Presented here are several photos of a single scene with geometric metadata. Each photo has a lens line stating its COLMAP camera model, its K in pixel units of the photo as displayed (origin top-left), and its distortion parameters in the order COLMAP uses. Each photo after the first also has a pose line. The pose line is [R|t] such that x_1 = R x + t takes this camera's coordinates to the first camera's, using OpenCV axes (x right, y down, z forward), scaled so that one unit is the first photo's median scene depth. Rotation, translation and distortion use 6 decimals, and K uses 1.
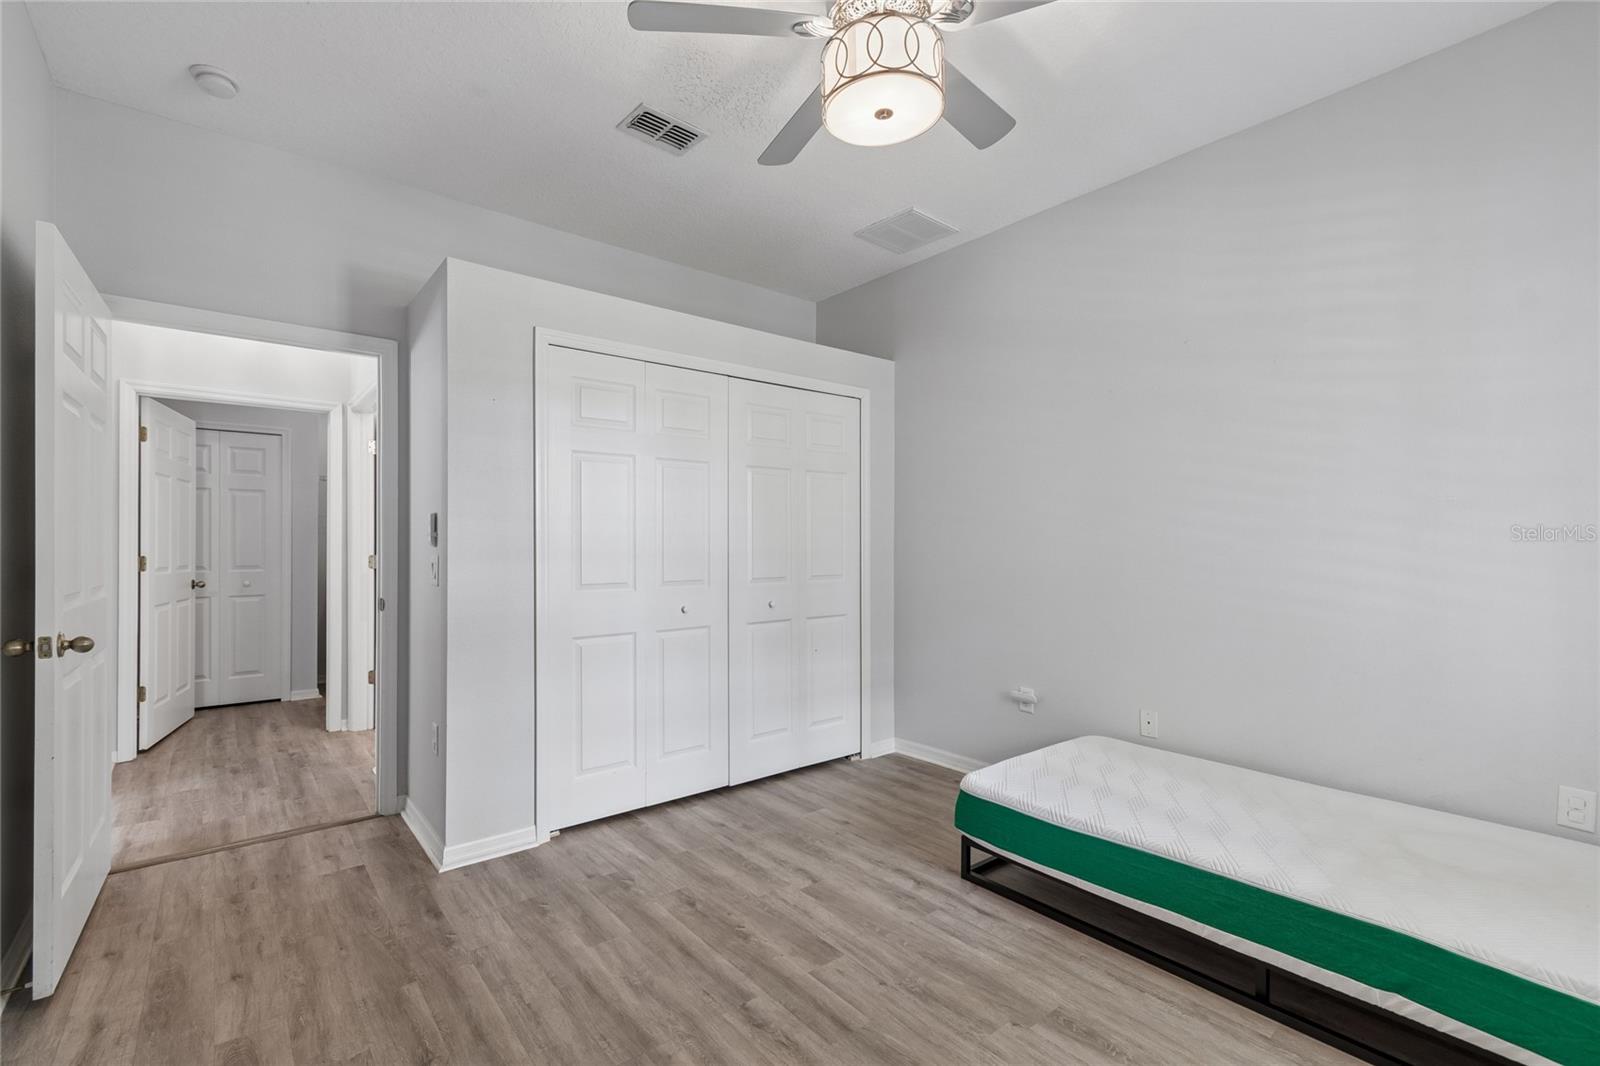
lens RADIAL K [[721.8, 0, 795.6], [0, 721.8, 547.4], [0, 0, 1]] dist [0.003842, 0.000237]
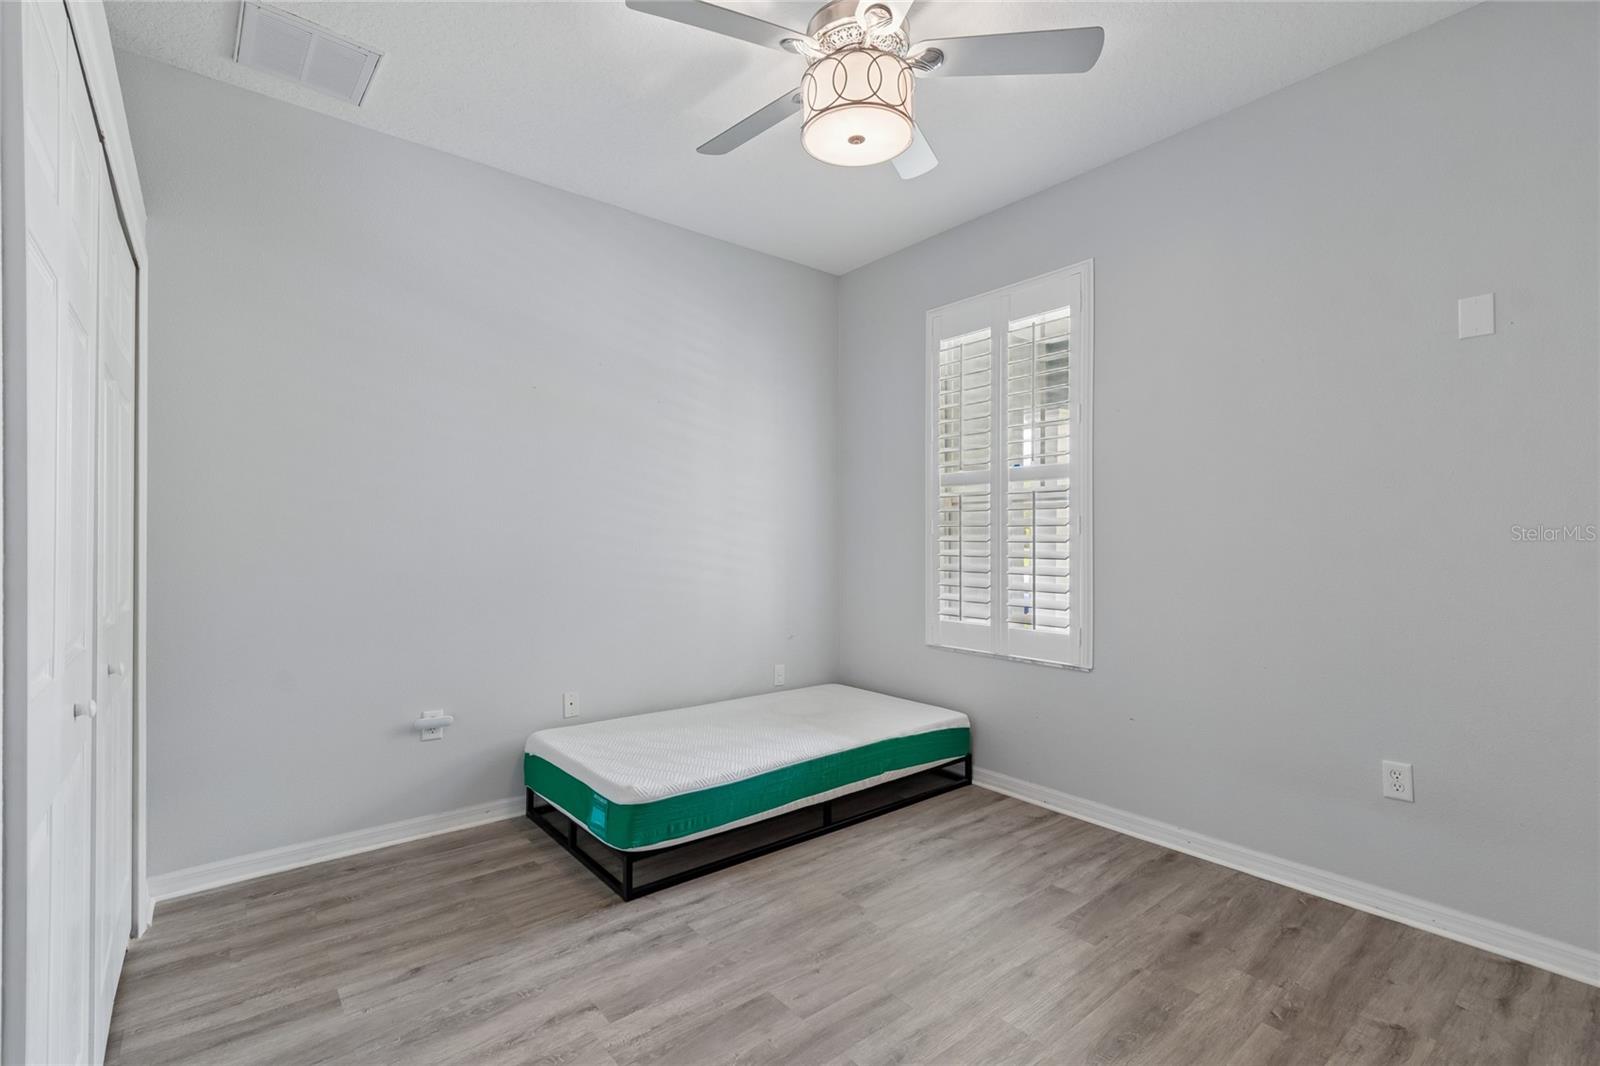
lens RADIAL K [[706.0, 0, 786.5], [0, 706.0, 537.3], [0, 0, 1]] dist [0.001796, -0.000343]
pose [[0.004495, 0.005185, 0.999976, -0.684259], [0.005517, 0.999971, -0.005210, 0.001940], [-0.999975, 0.005541, 0.004466, 0.814630]]
